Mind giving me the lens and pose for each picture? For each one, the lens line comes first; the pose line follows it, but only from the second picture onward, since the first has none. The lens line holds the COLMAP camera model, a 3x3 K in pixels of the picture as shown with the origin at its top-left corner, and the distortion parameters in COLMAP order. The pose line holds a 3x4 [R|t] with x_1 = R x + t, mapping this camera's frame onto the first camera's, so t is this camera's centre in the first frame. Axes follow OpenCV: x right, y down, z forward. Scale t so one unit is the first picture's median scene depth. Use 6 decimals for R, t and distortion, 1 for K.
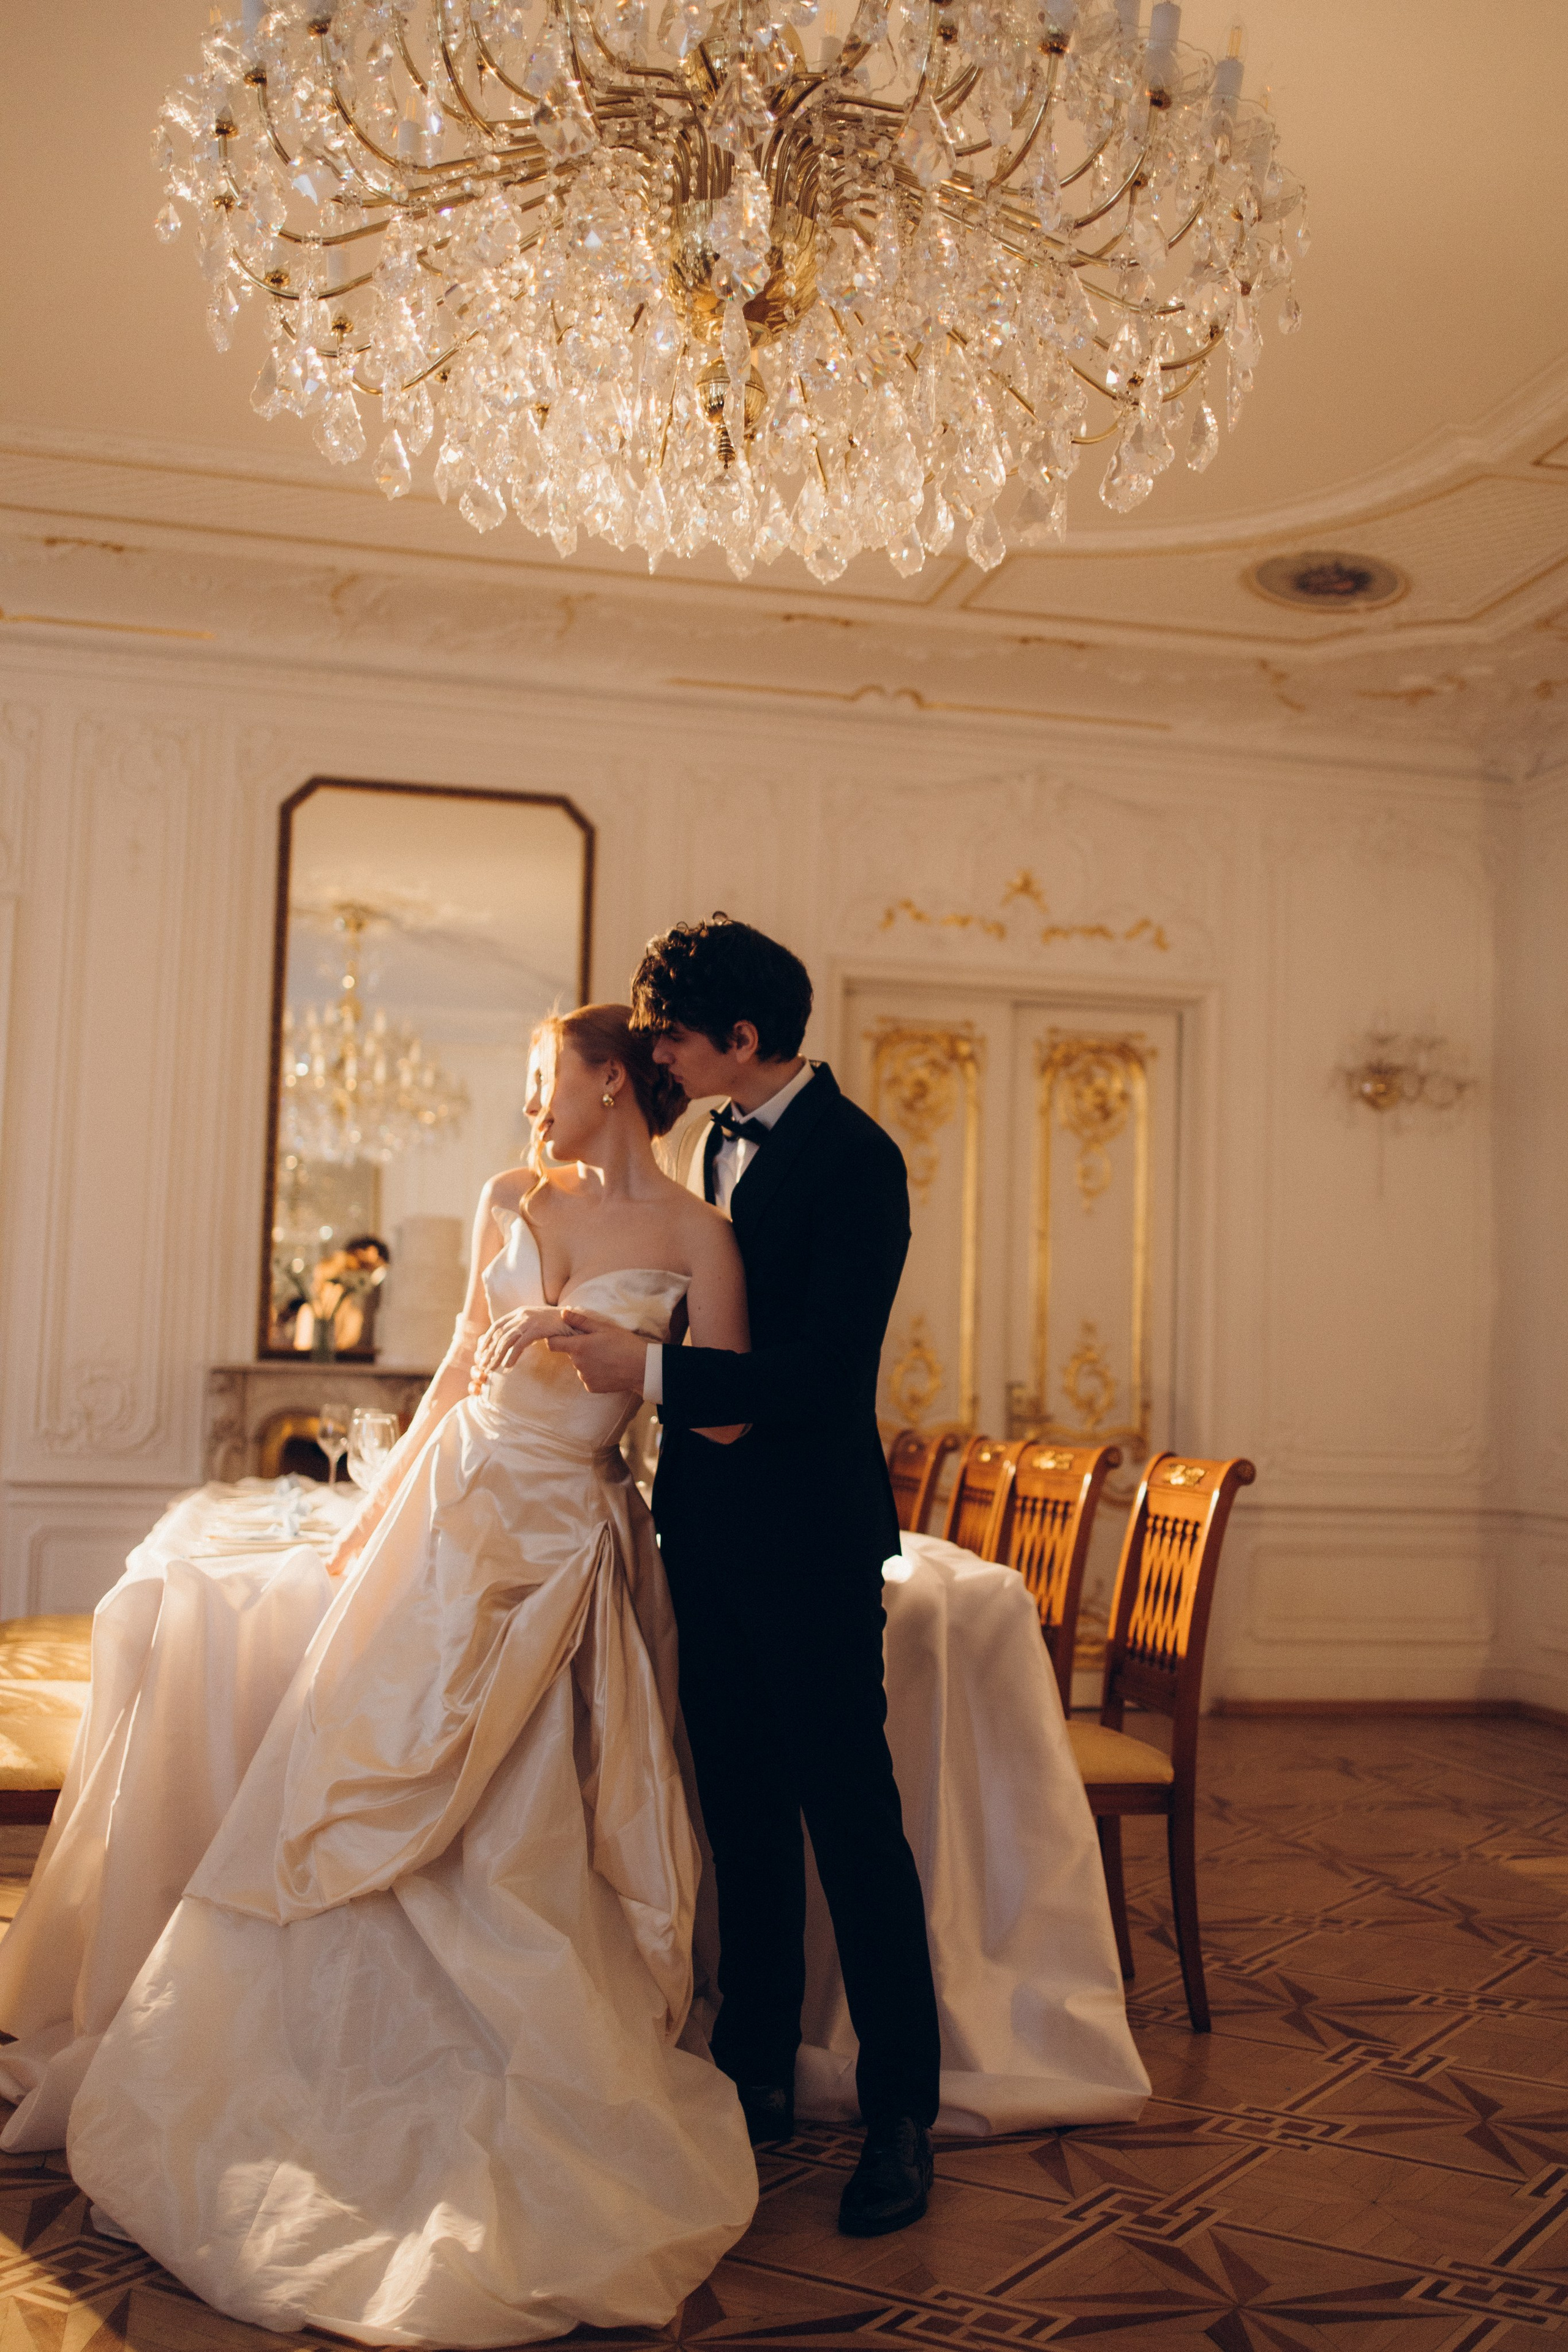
lens RADIAL K [[2332.1, 0, 795.7], [0, 2332.1, 1181.0], [0, 0, 1]] dist [0.008014, 0.000000]
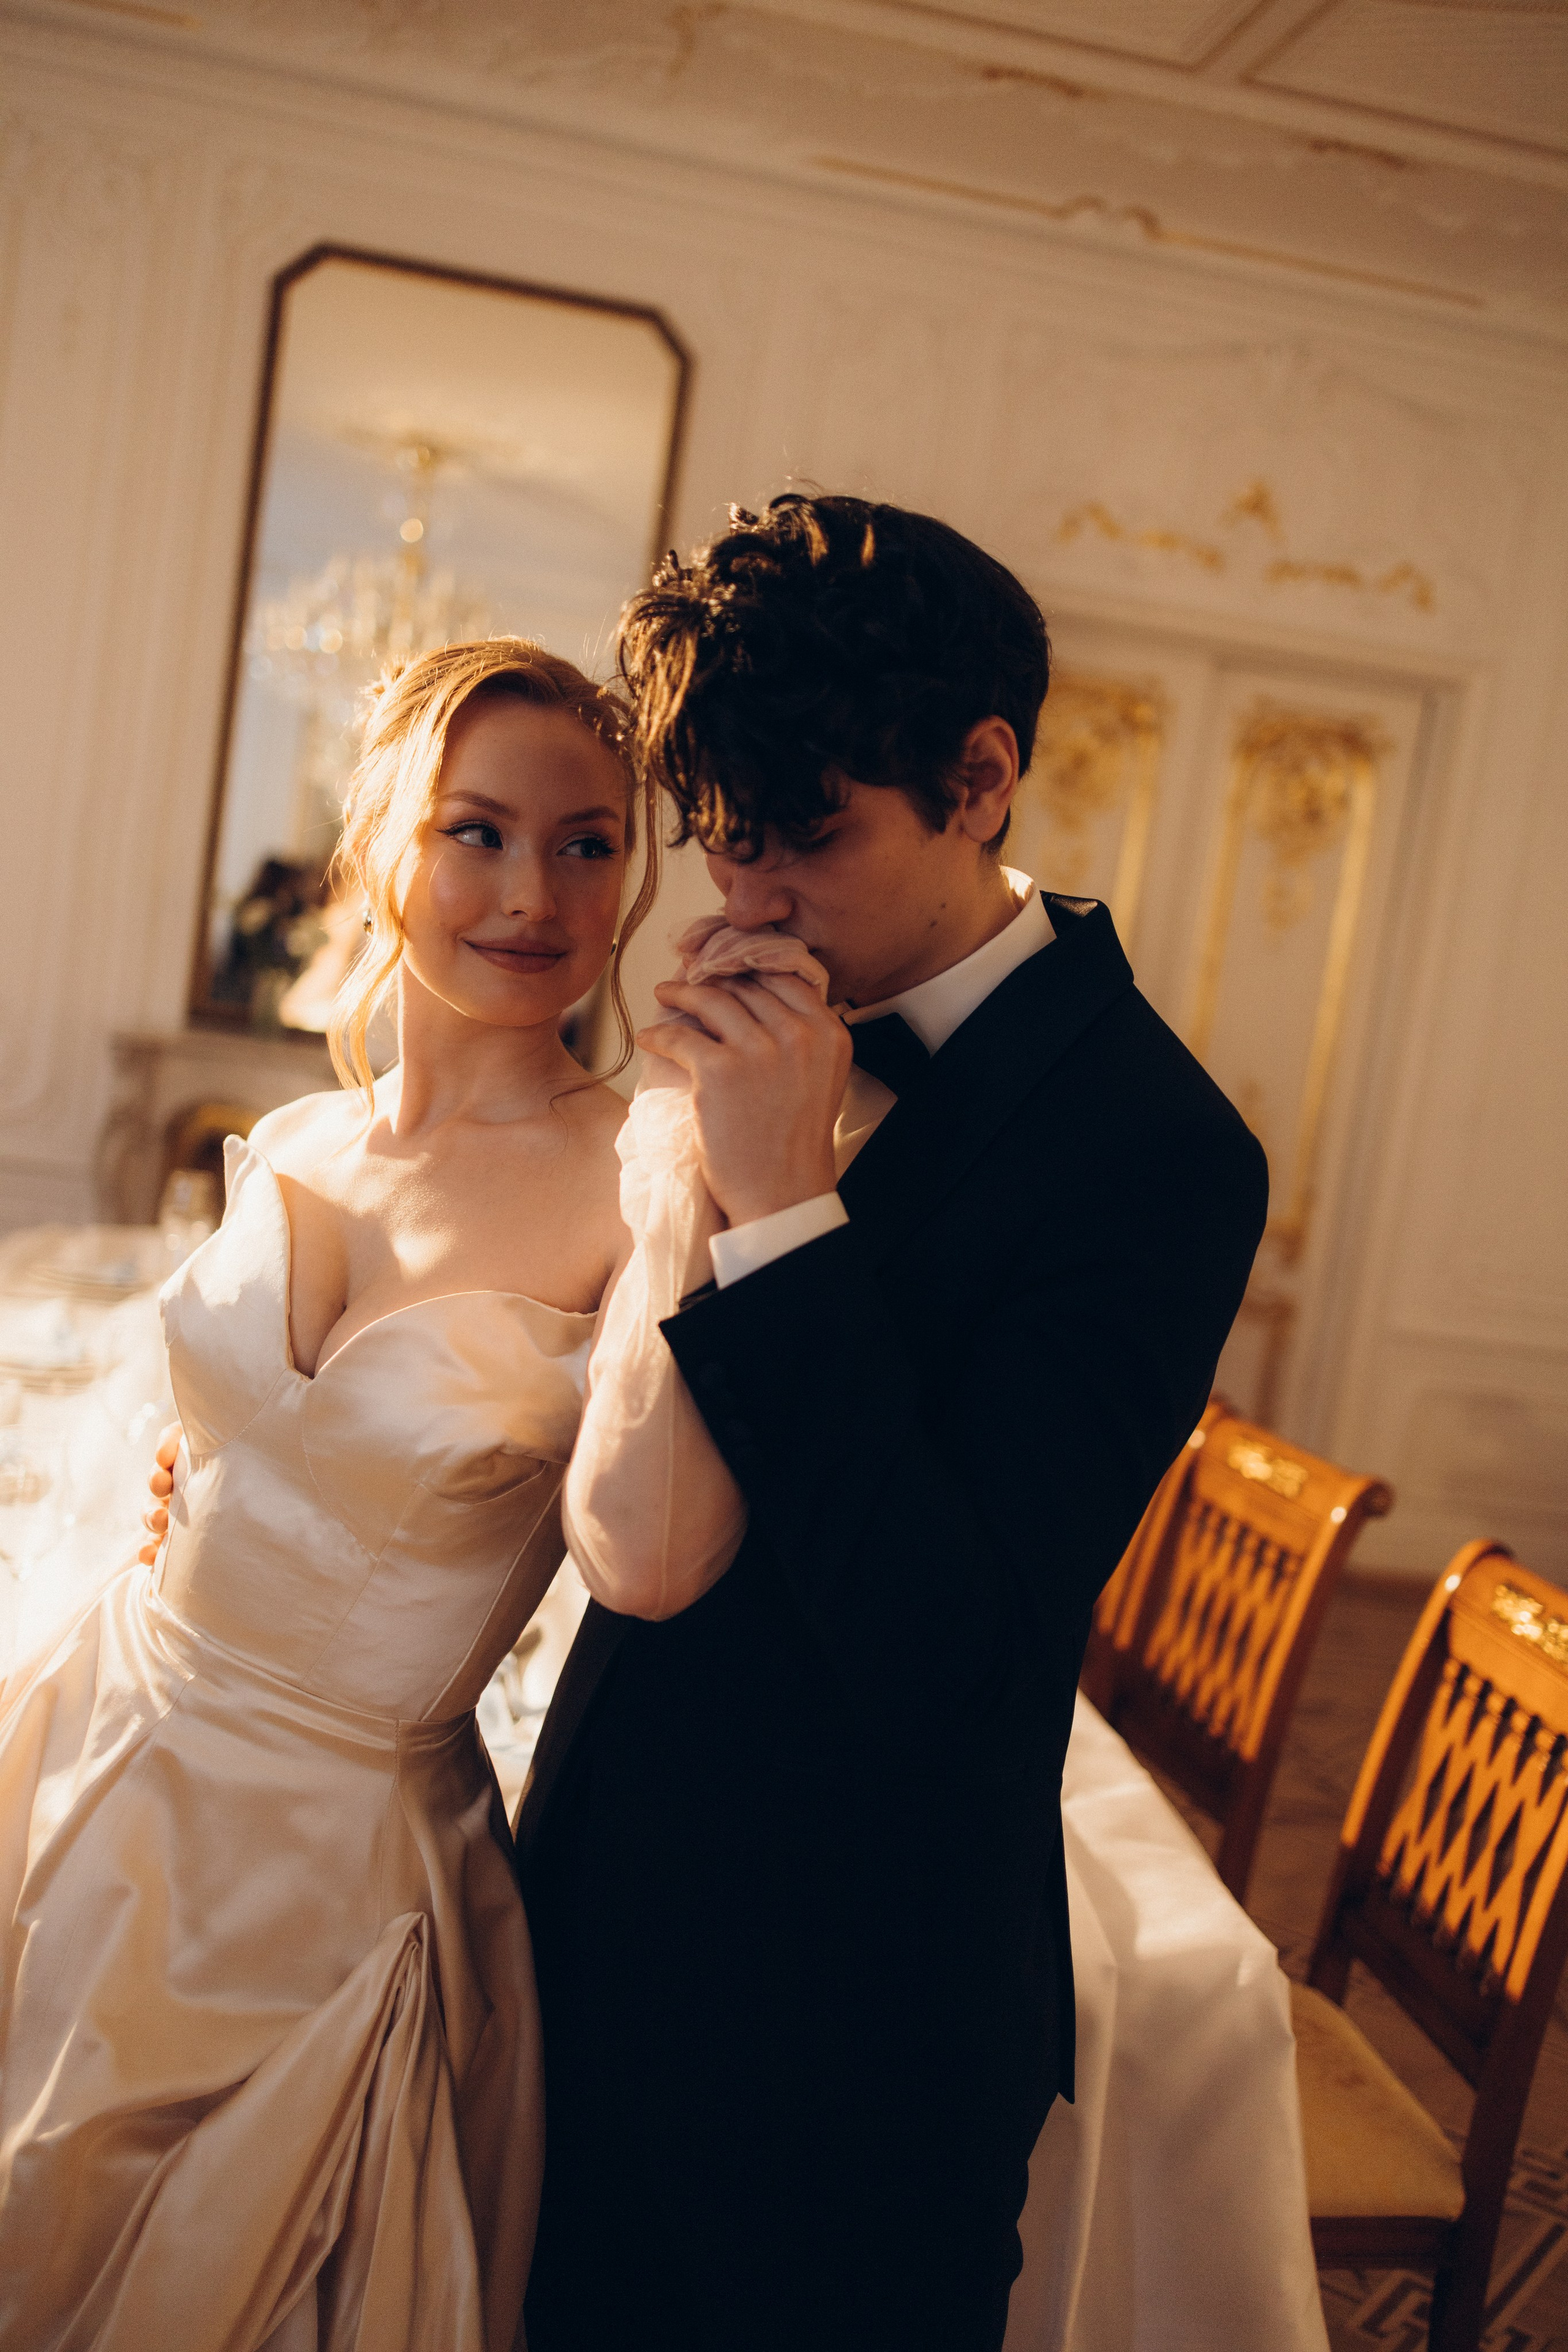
lens RADIAL K [[2332.1, 0, 778.6], [0, 2332.1, 1192.6], [0, 0, 1]] dist [0.008014, 0.000000]
pose [[0.992295, 0.120136, -0.030284, -0.004558], [-0.112951, 0.977648, 0.177330, -0.025788], [0.050911, -0.172543, 0.983685, 0.218295]]
